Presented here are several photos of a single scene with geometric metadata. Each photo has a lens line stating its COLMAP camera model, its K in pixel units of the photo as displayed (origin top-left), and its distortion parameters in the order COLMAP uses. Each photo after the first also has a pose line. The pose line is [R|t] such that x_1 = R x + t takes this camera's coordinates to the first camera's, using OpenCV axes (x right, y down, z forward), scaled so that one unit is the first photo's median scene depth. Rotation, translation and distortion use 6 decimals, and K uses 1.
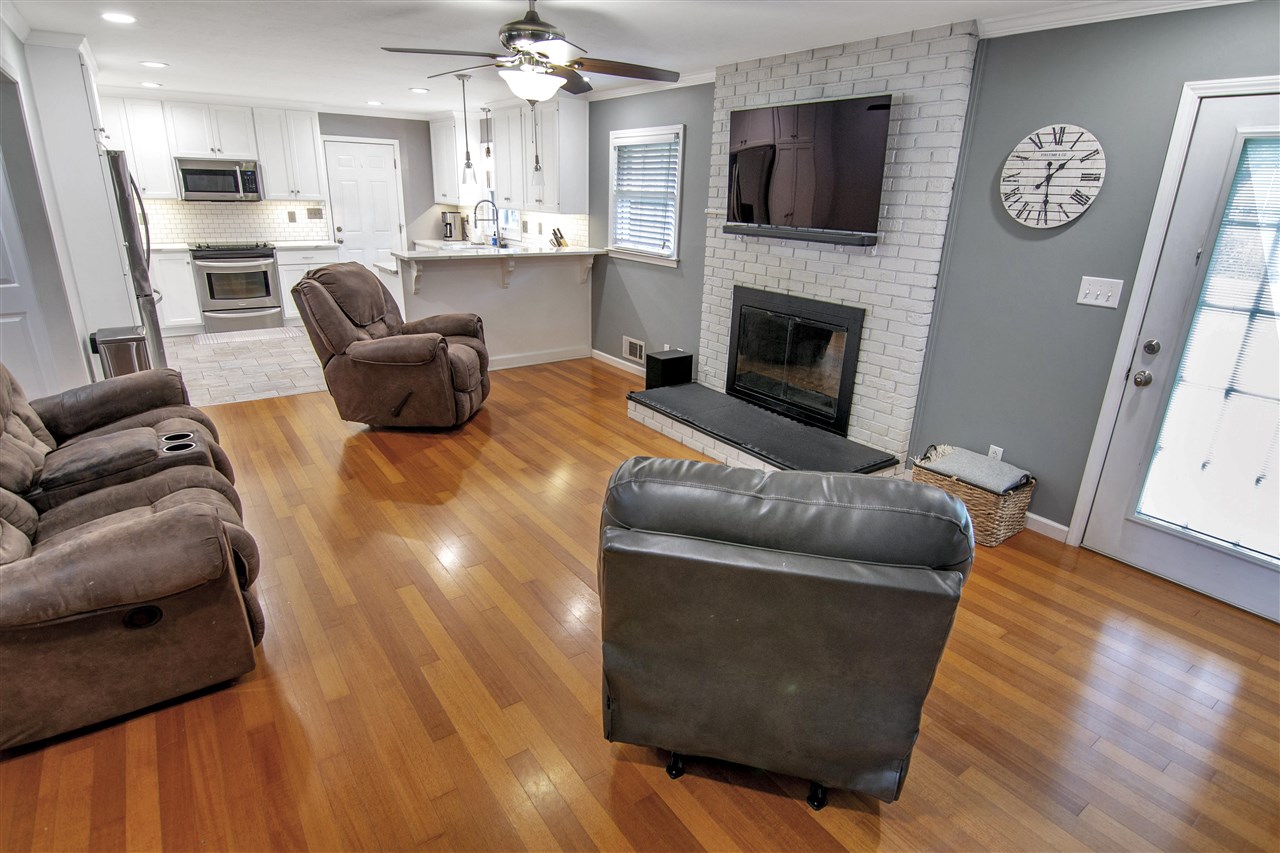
lens RADIAL K [[670.5, 0, 639.8], [0, 670.5, 424.3], [0, 0, 1]] dist [-0.011942, -0.002351]
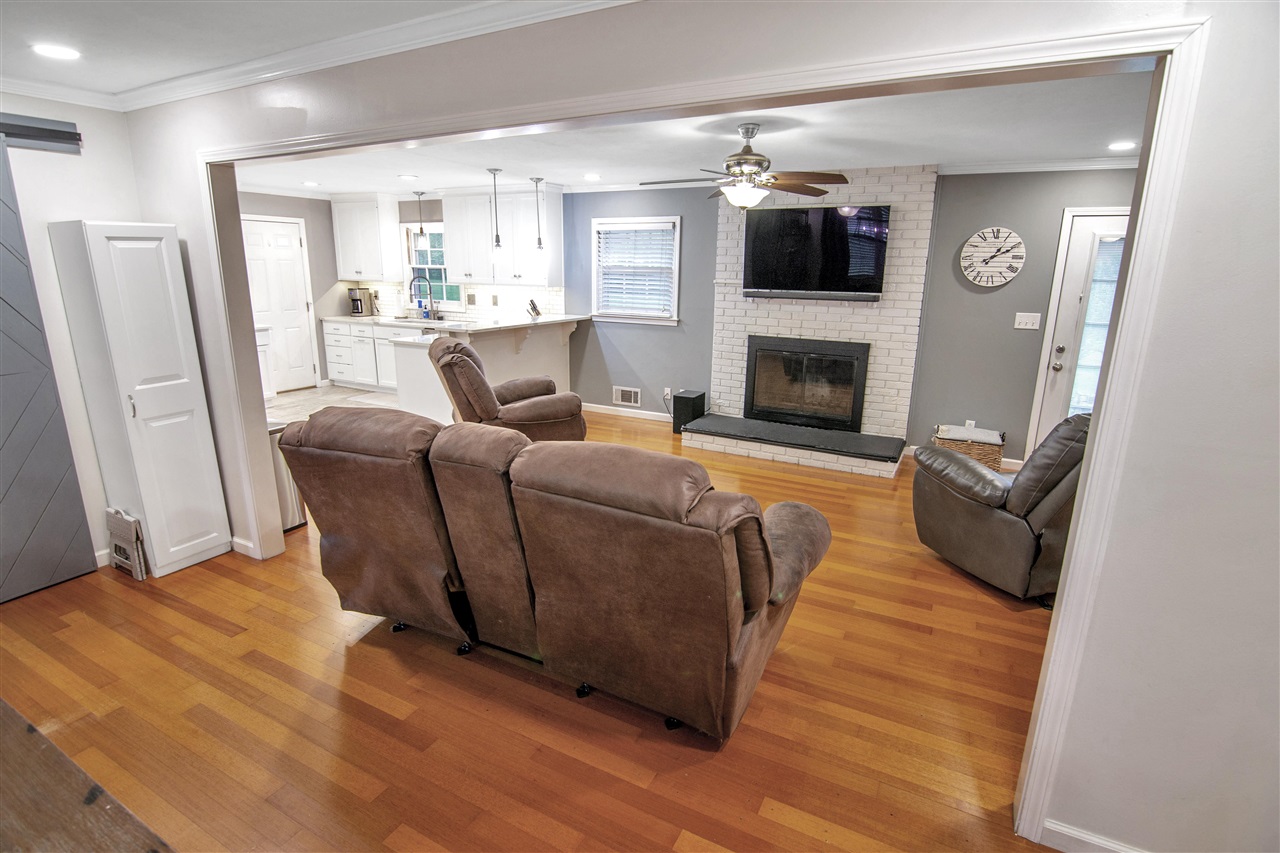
lens RADIAL K [[628.7, 0, 639.1], [0, 628.7, 425.7], [0, 0, 1]] dist [-0.009570, -0.002017]
pose [[0.895318, -0.125396, 0.427413, -0.616723], [0.157551, 0.986678, -0.040554, -0.013896], [-0.416633, 0.103648, 0.903147, -0.019971]]
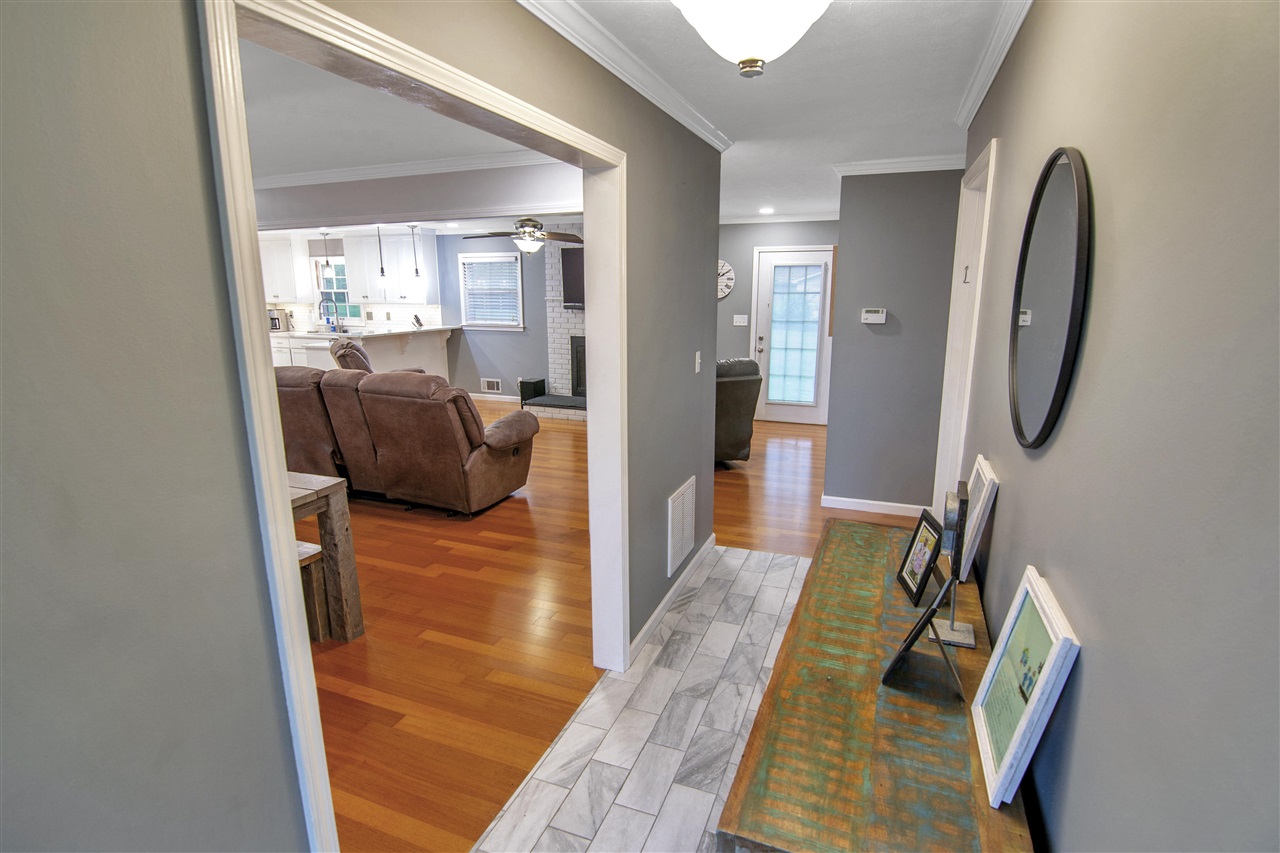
lens RADIAL K [[628.7, 0, 642.1], [0, 628.7, 423.8], [0, 0, 1]] dist [-0.009570, -0.002017]
pose [[0.837507, -0.145038, 0.526826, -0.659052], [0.201974, 0.978019, -0.051829, 0.165219], [-0.507729, 0.149812, 0.848391, -0.560522]]
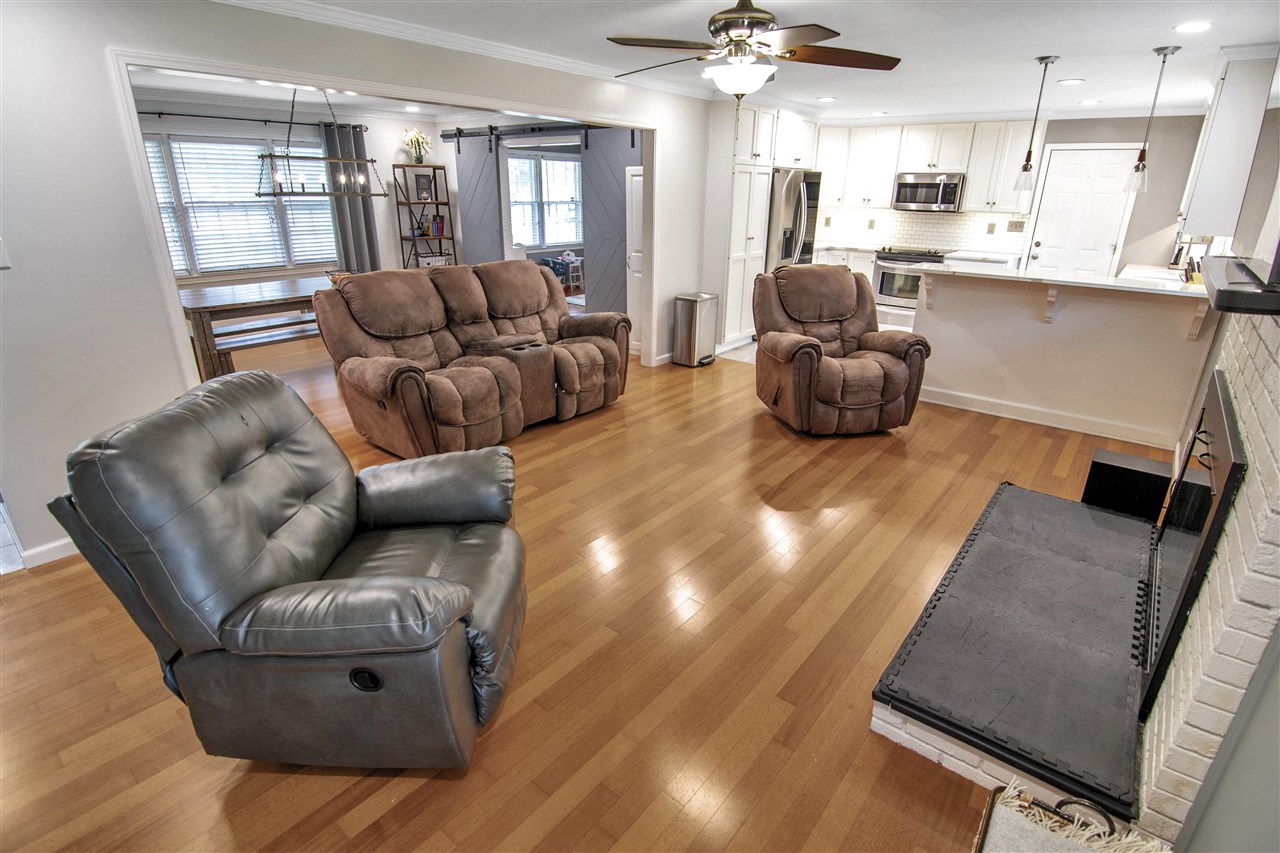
lens RADIAL K [[628.7, 0, 639.7], [0, 628.7, 424.7], [0, 0, 1]] dist [-0.009570, -0.002017]
pose [[0.272500, 0.316880, -0.908477, 0.480199], [-0.322759, 0.919605, 0.223950, -0.131892], [0.906405, 0.232192, 0.352868, 0.424599]]
